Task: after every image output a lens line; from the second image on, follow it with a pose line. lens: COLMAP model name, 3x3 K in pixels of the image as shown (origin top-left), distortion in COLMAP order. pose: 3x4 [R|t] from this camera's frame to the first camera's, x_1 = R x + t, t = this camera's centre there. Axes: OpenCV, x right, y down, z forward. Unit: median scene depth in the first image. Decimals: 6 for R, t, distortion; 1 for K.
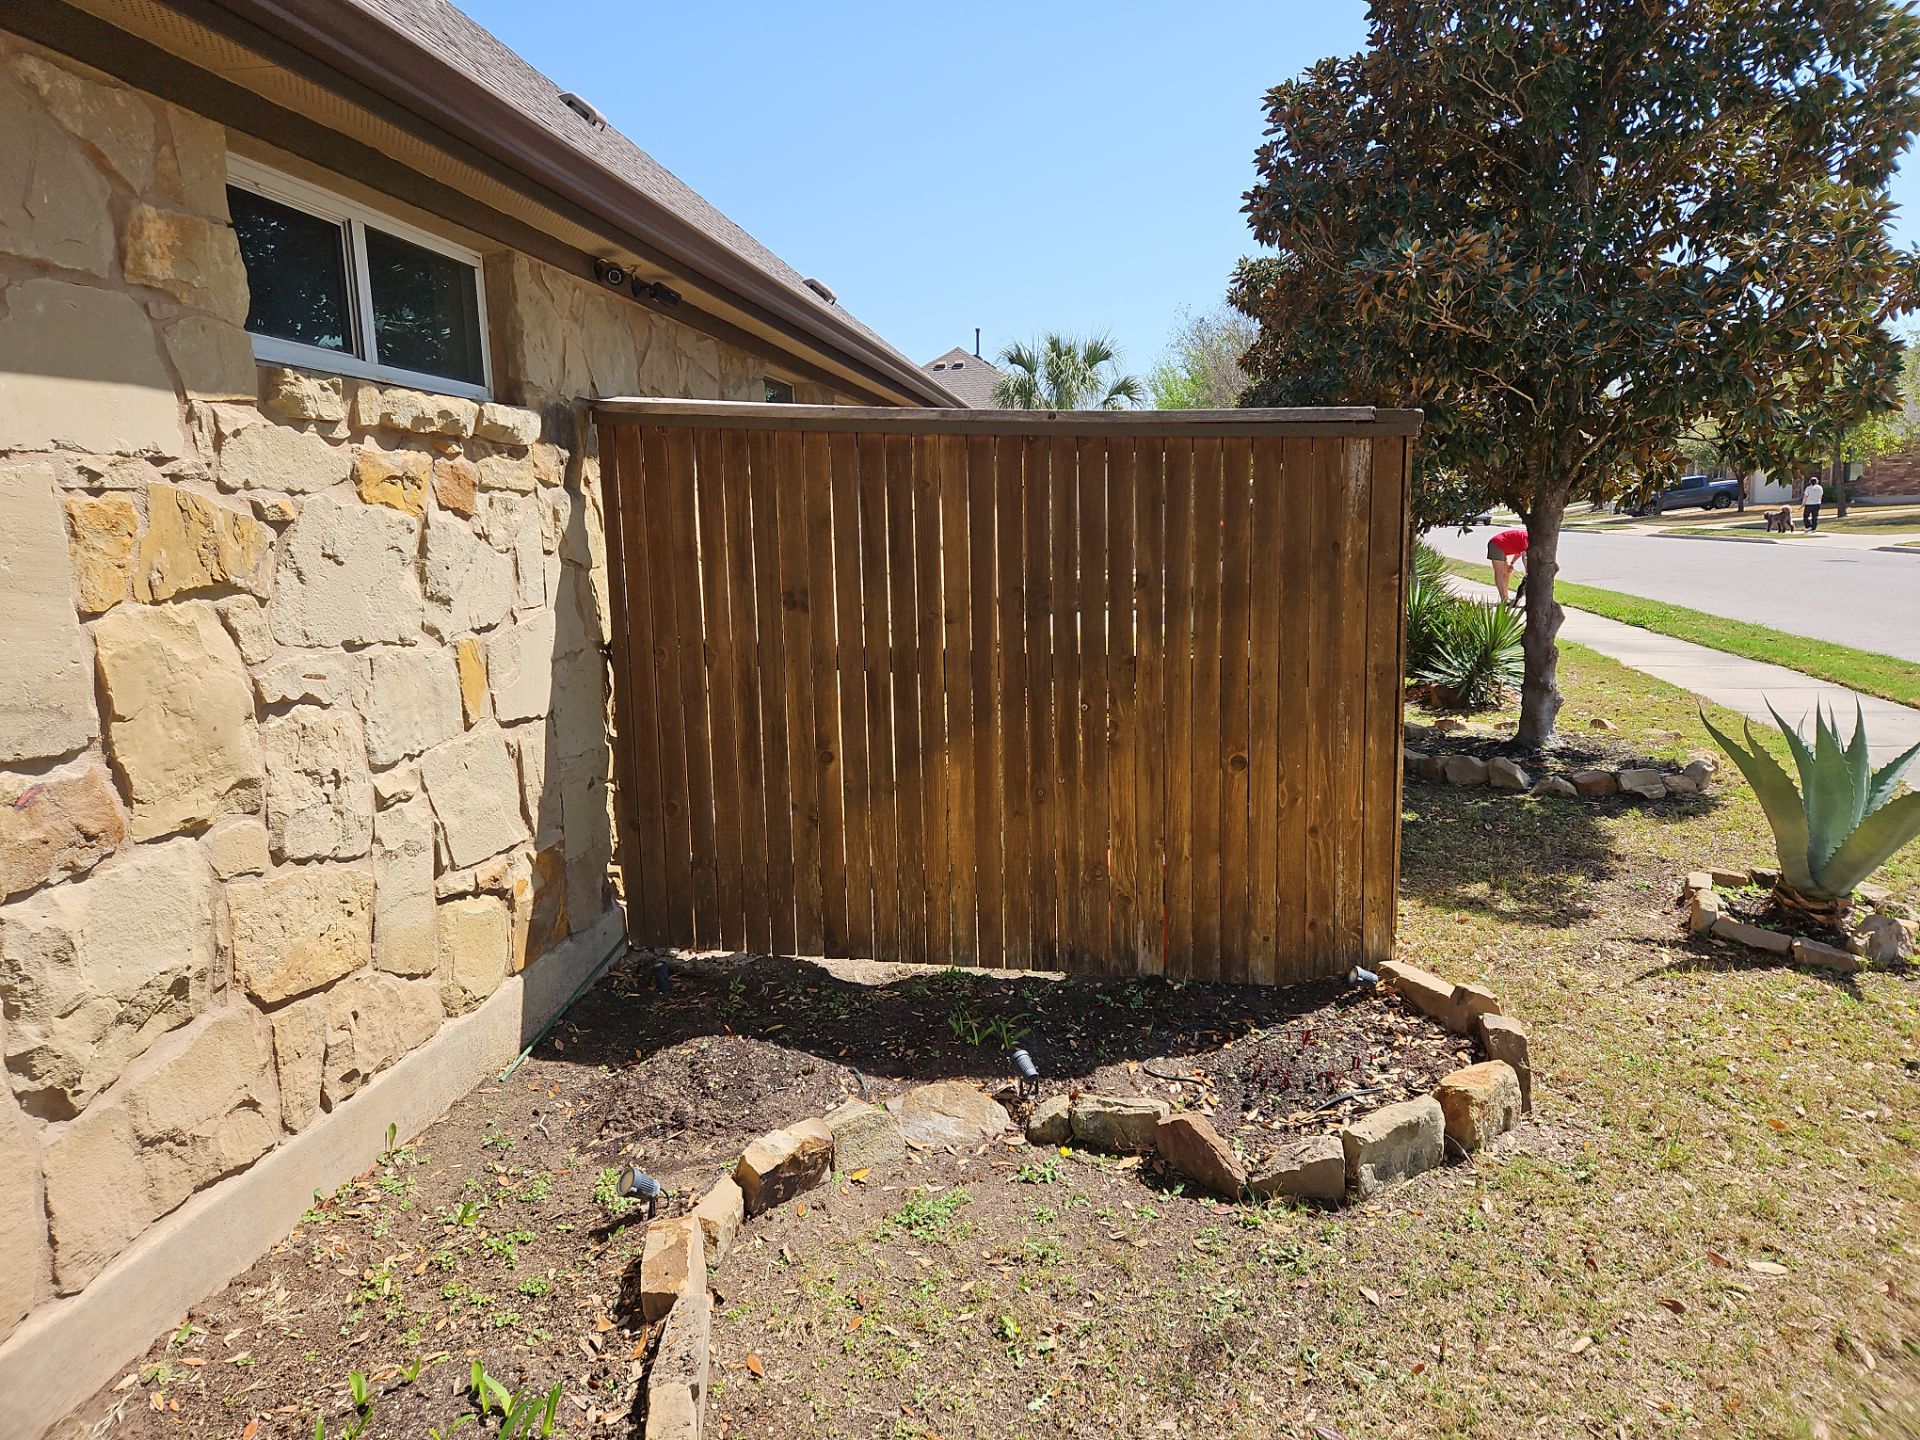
lens RADIAL K [[1298.2, 0, 960.0], [0, 1298.2, 720.0], [0, 0, 1]] dist [0.101726, -0.112988]
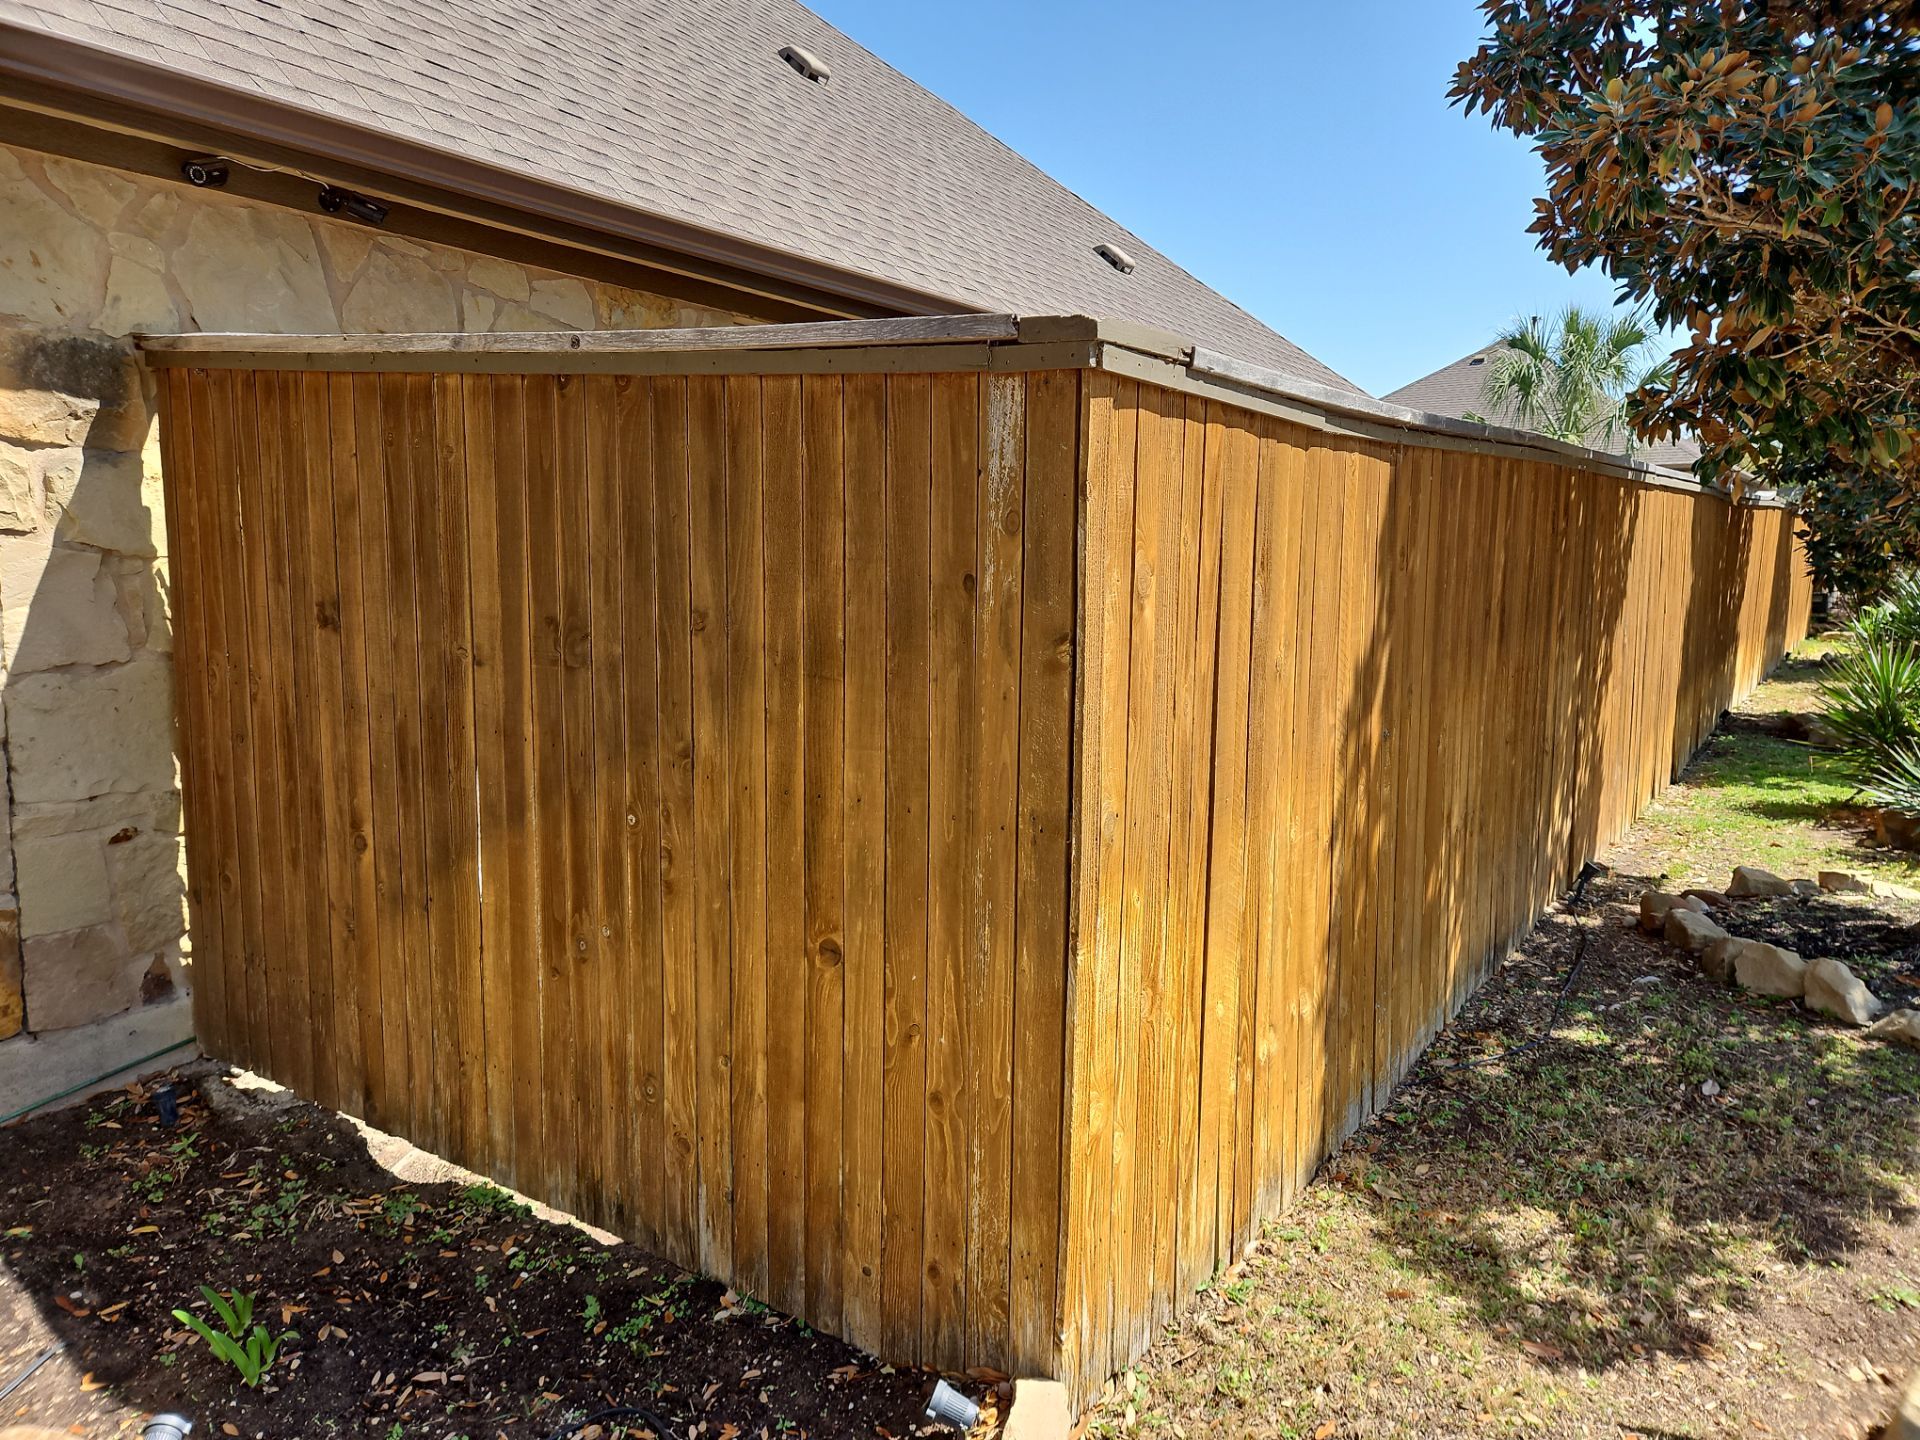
lens RADIAL K [[1298.2, 0, 960.0], [0, 1298.2, 720.0], [0, 0, 1]] dist [0.101726, -0.112988]
pose [[0.907601, 0.096140, -0.408677, 0.480554], [-0.098493, 0.995019, 0.015339, -0.080971], [0.408116, 0.026331, 0.912550, 0.496829]]
